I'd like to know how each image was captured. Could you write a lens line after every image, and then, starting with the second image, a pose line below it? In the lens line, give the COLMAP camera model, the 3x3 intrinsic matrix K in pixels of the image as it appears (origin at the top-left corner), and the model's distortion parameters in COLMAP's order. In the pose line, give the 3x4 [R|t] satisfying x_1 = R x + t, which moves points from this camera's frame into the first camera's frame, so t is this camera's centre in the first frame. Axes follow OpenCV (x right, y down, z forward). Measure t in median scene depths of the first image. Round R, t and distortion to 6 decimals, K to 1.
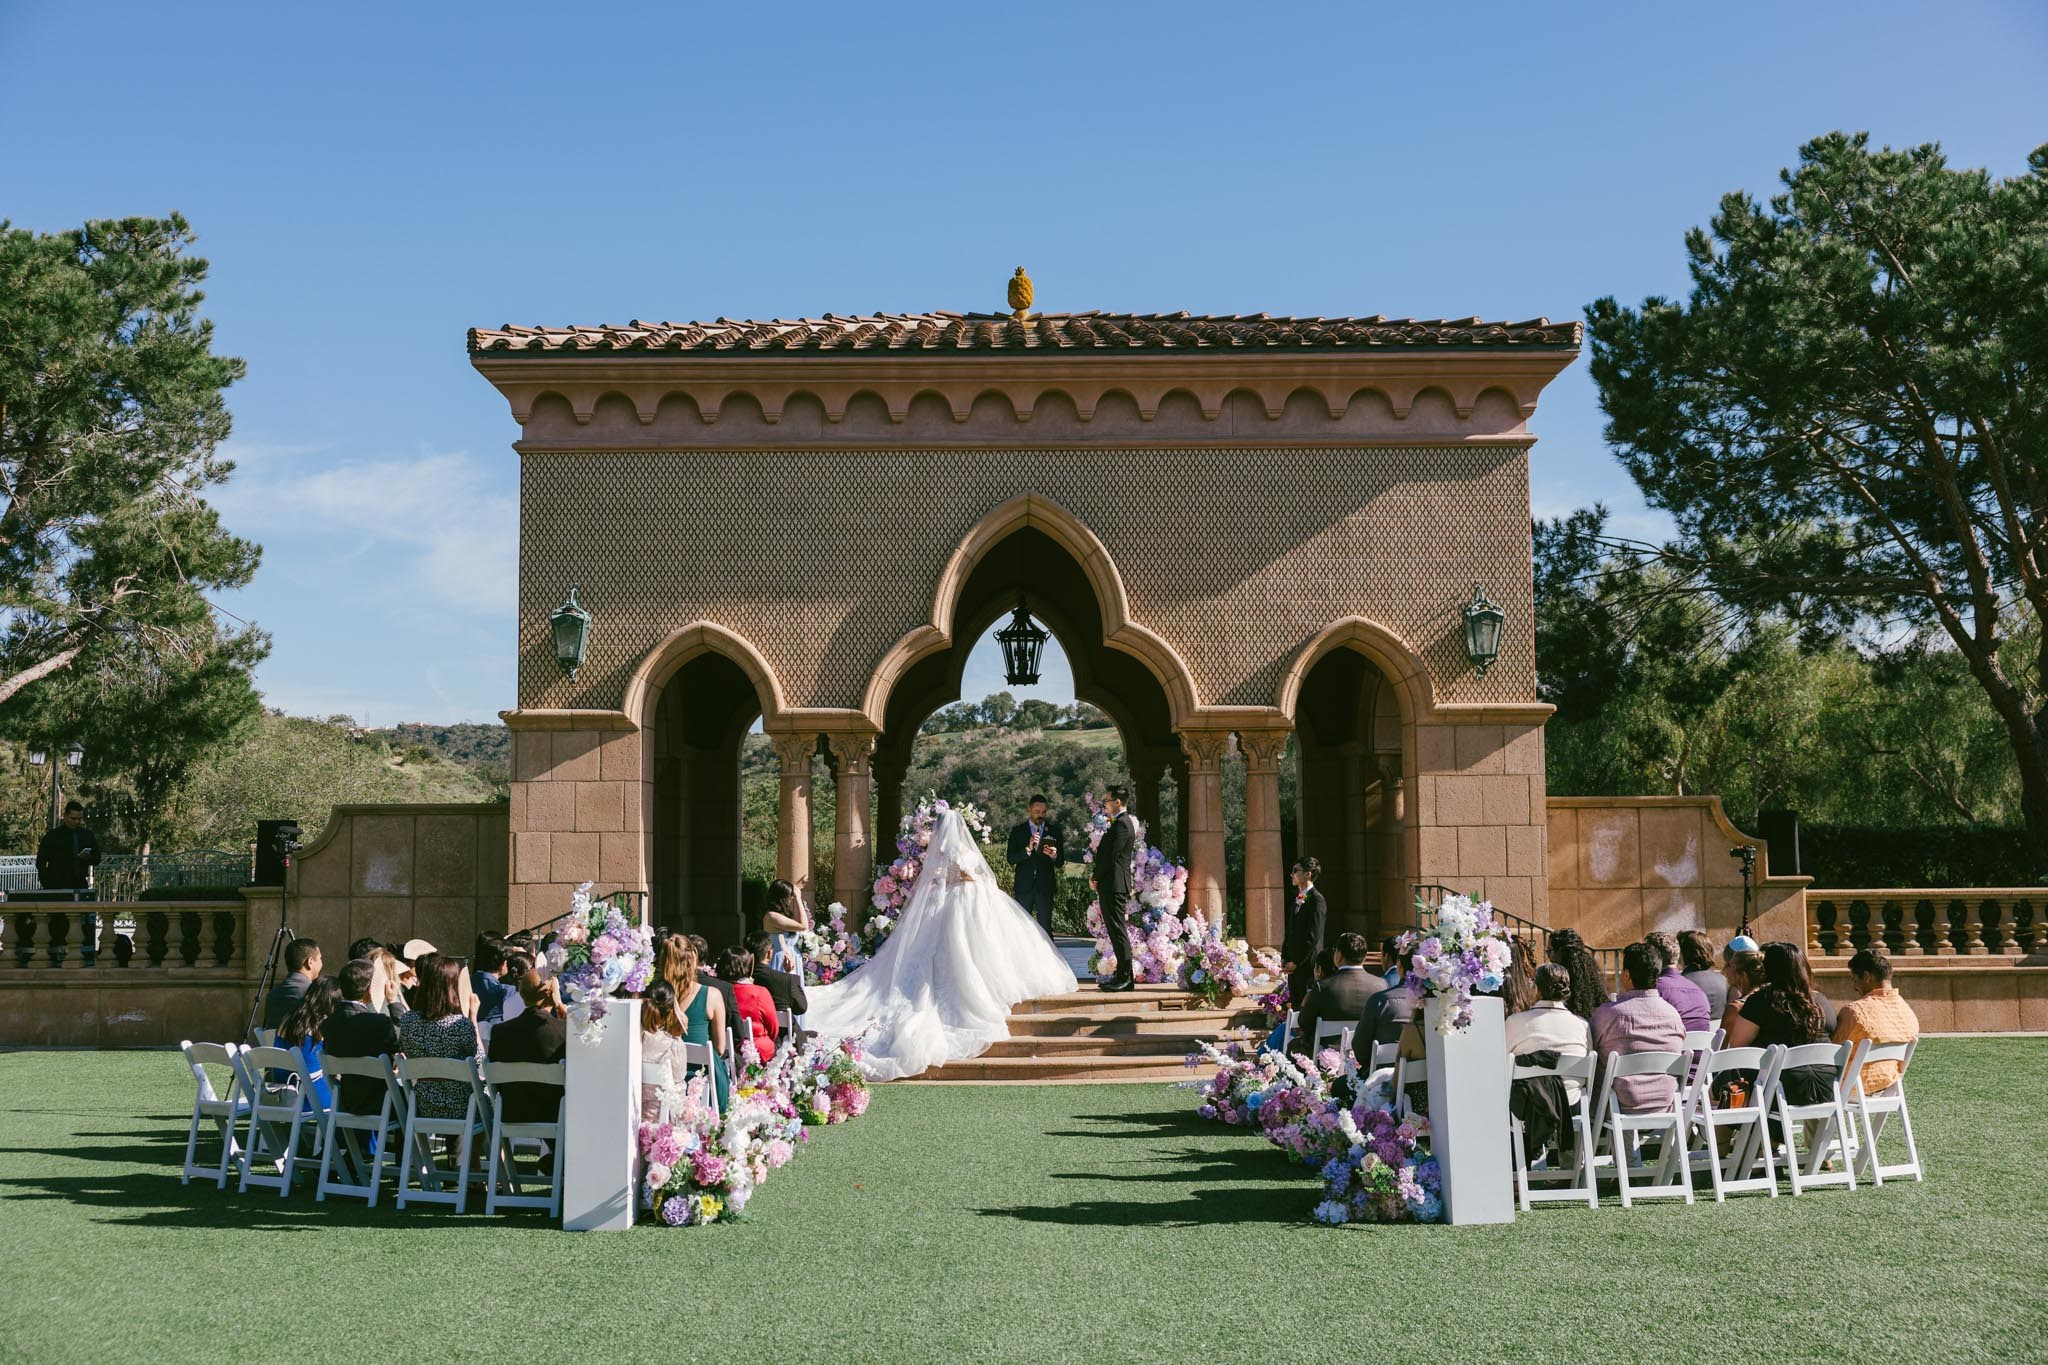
lens RADIAL K [[2129.0, 0, 984.6], [0, 2129.0, 673.0], [0, 0, 1]] dist [-0.018568, 0.038347]
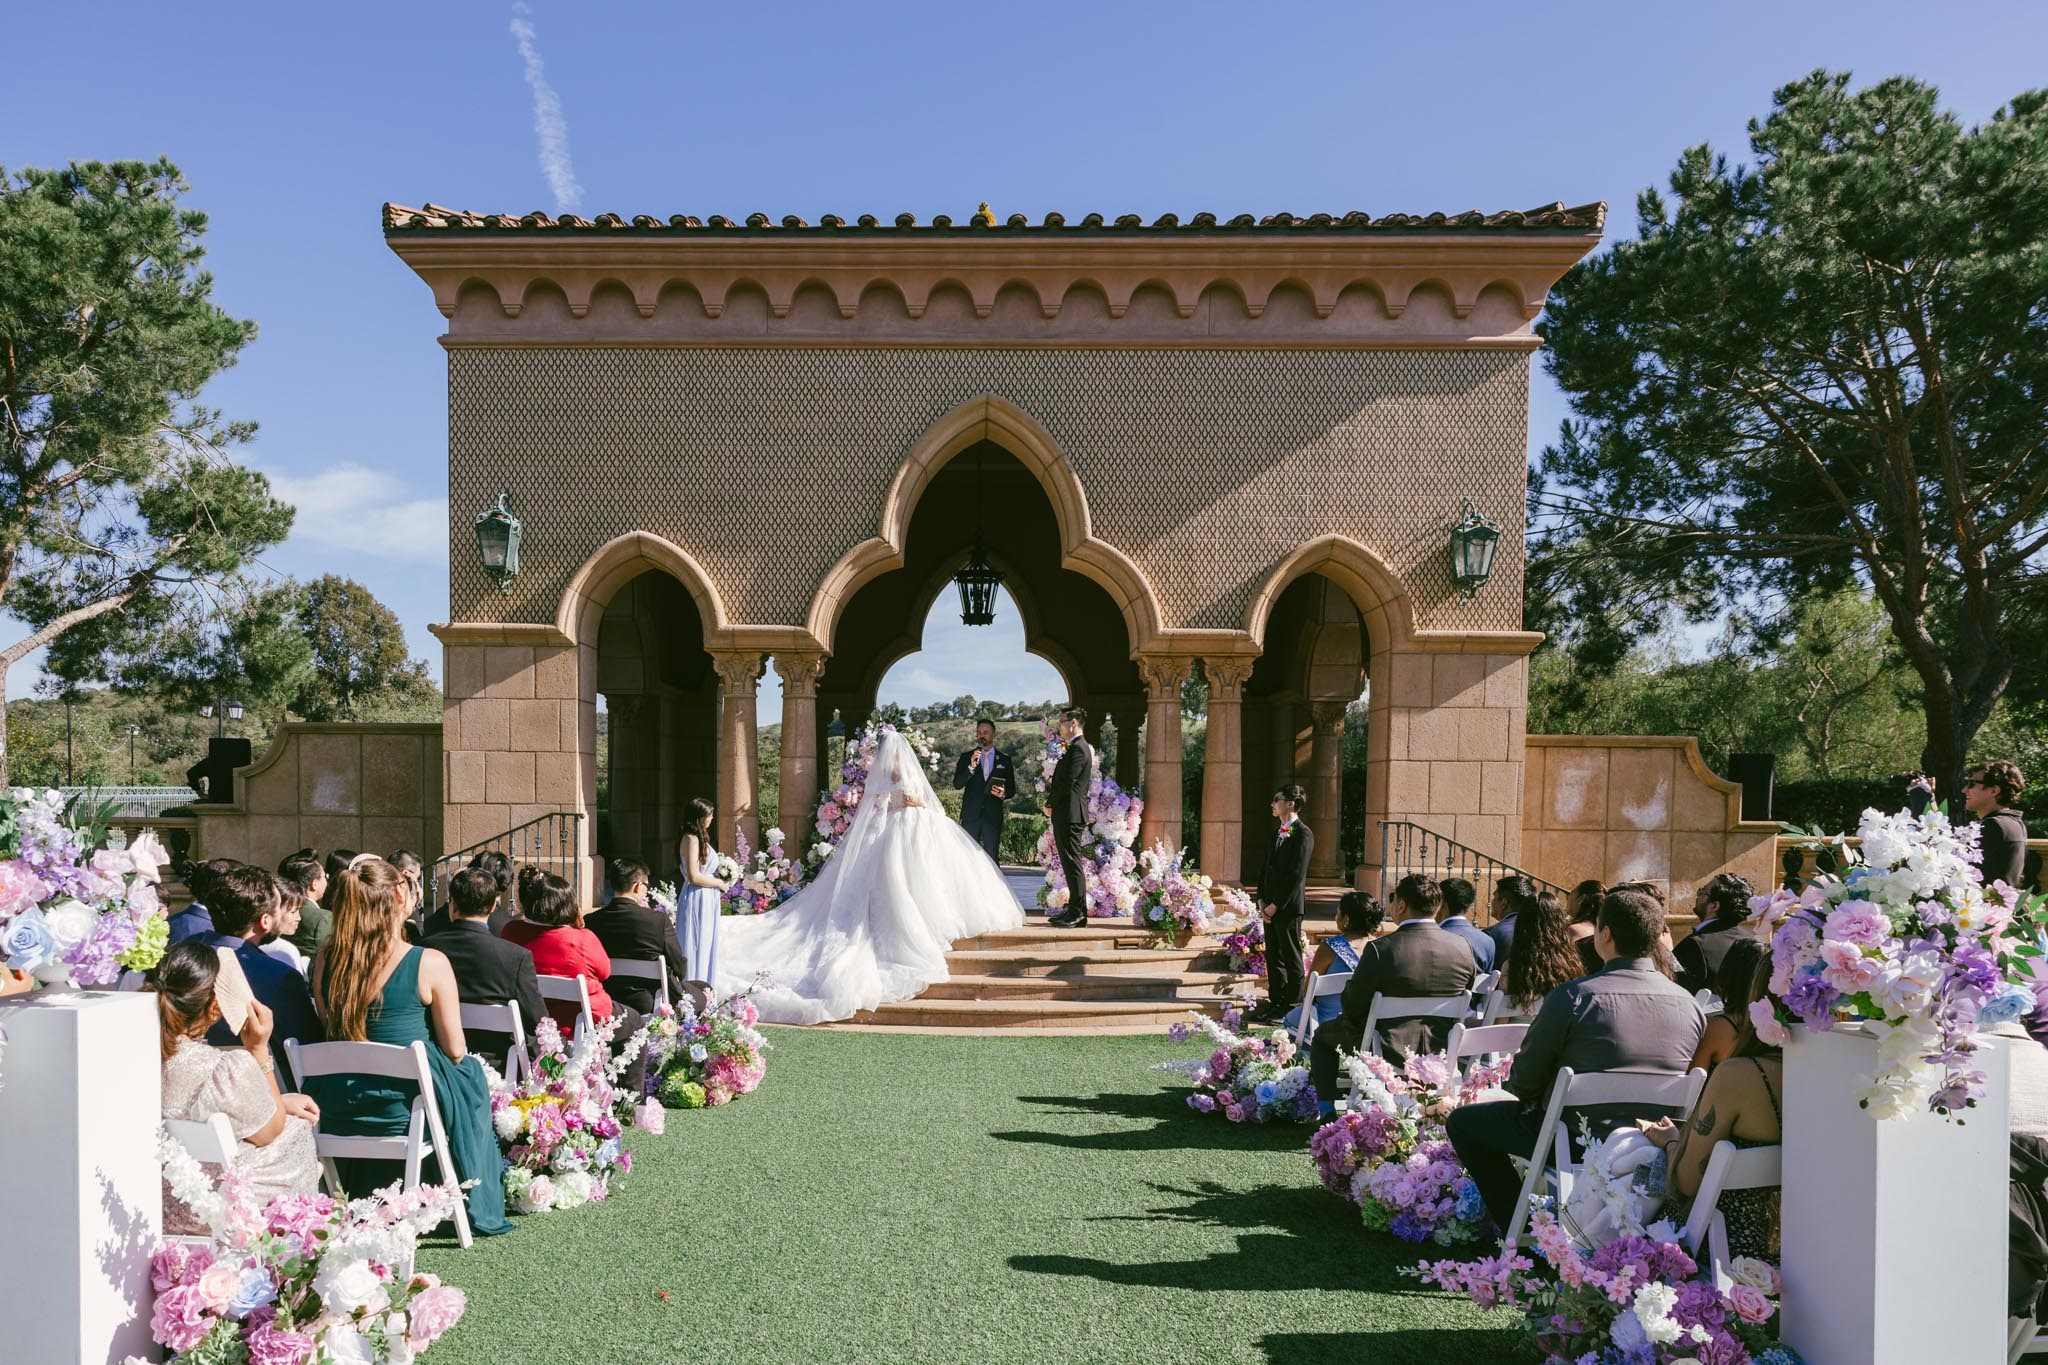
lens RADIAL K [[1358.8, 0, 913.6], [0, 1358.8, 877.2], [0, 0, 1]] dist [-0.003152, 0.001001]
pose [[0.999350, 0.019242, -0.030490, 0.010918], [-0.014992, 0.990874, 0.133957, 0.045701], [0.032790, -0.133413, 0.990518, 0.384131]]
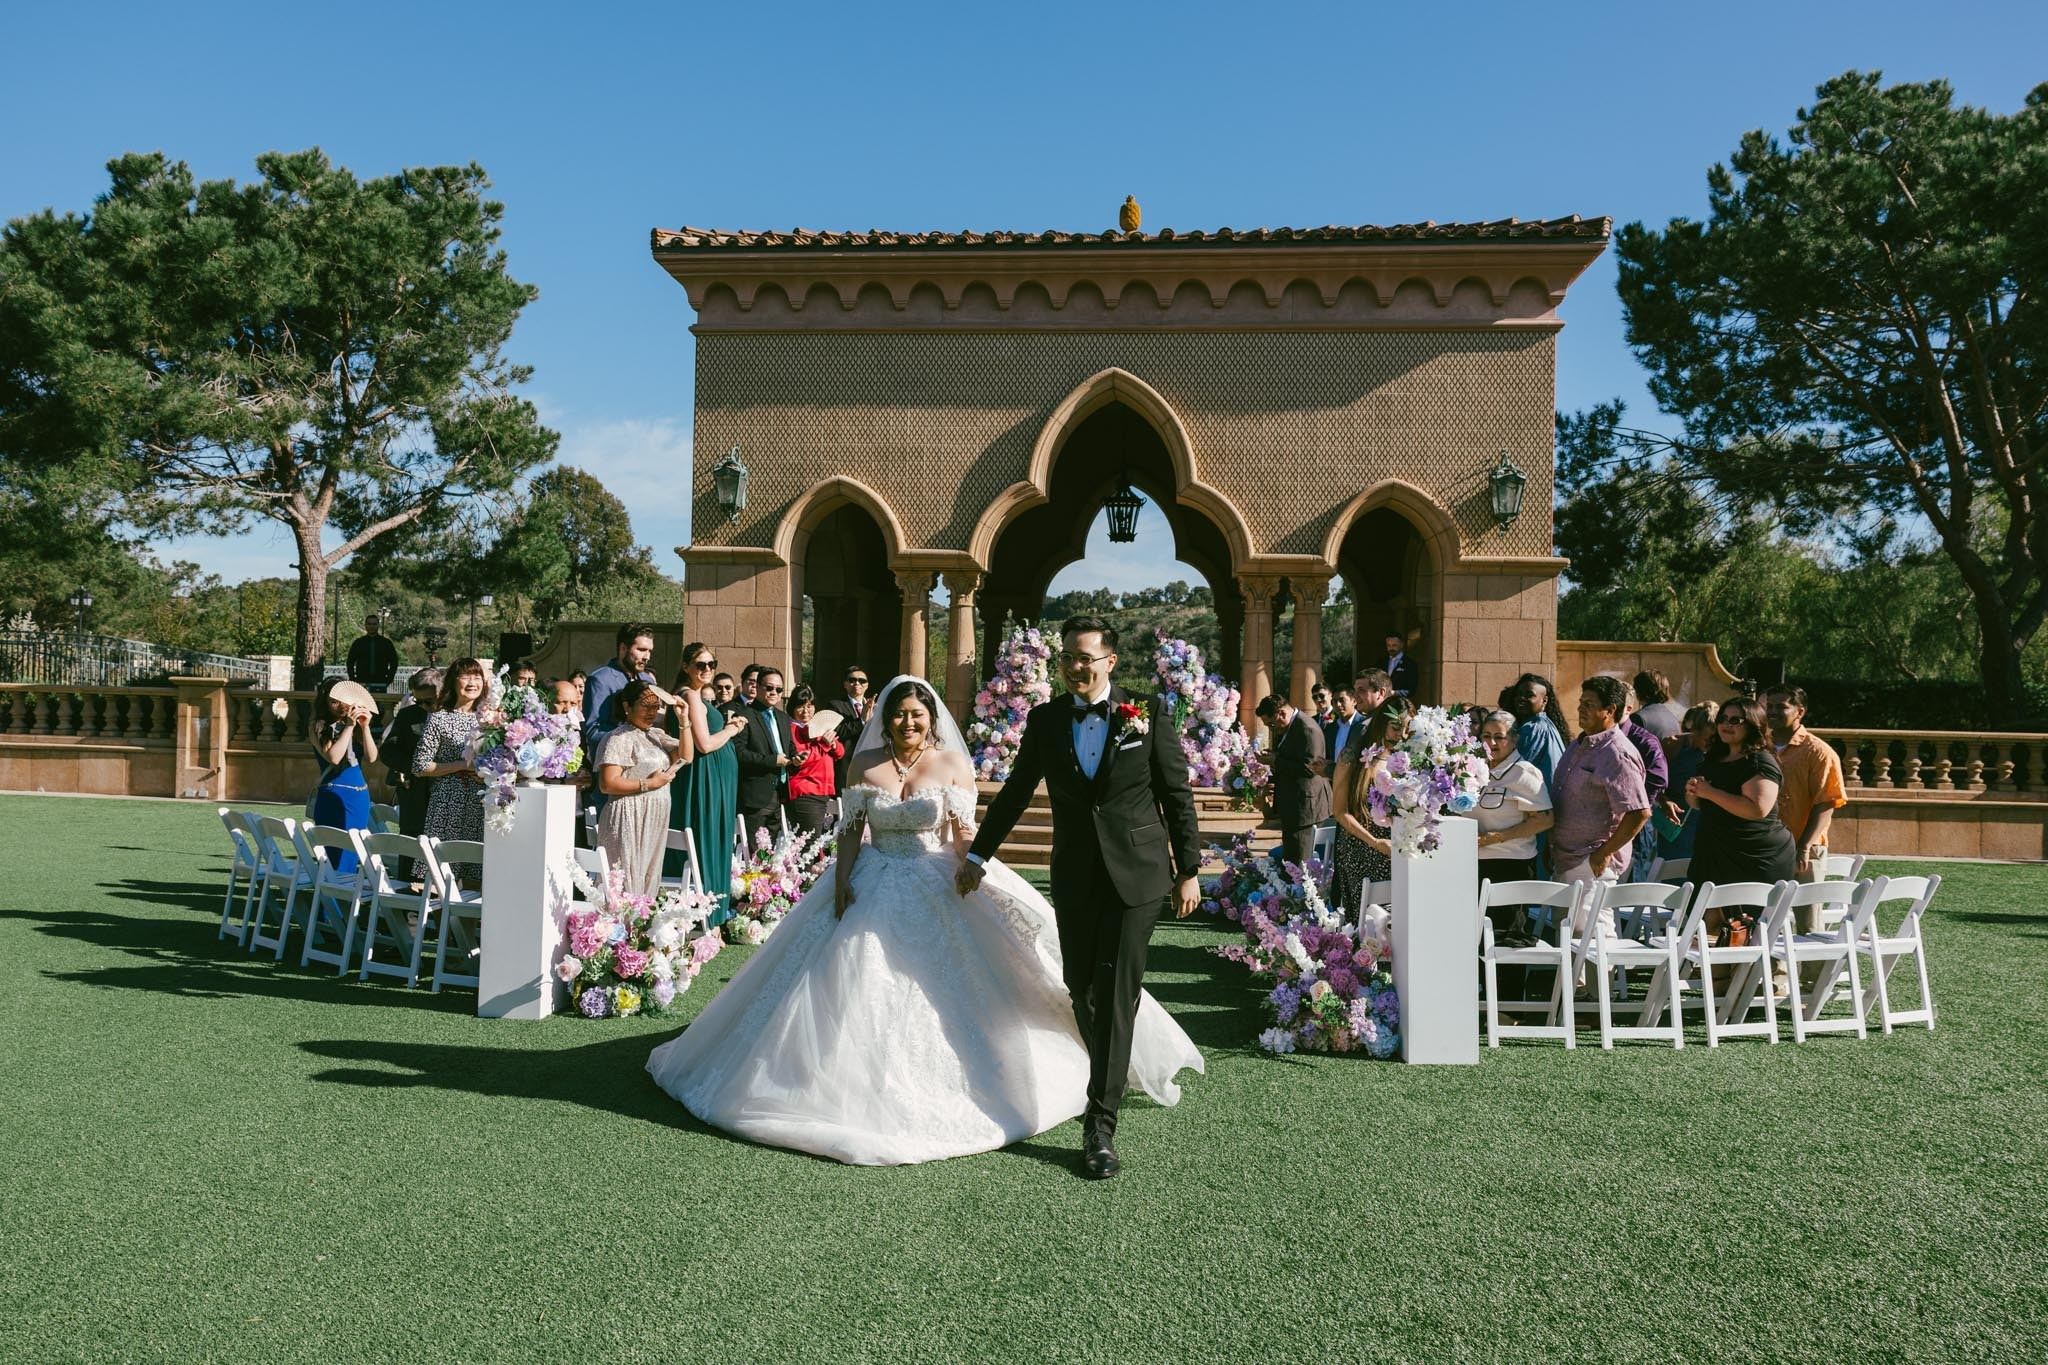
lens RADIAL K [[1415.4, 0, 1018.0], [0, 1415.4, 688.8], [0, 0, 1]] dist [-0.011422, 0.009869]
pose [[0.993070, 0.029156, -0.113846, 0.062817], [-0.019760, 0.996370, 0.082809, 0.027620], [0.115847, -0.079986, 0.990041, 0.208163]]
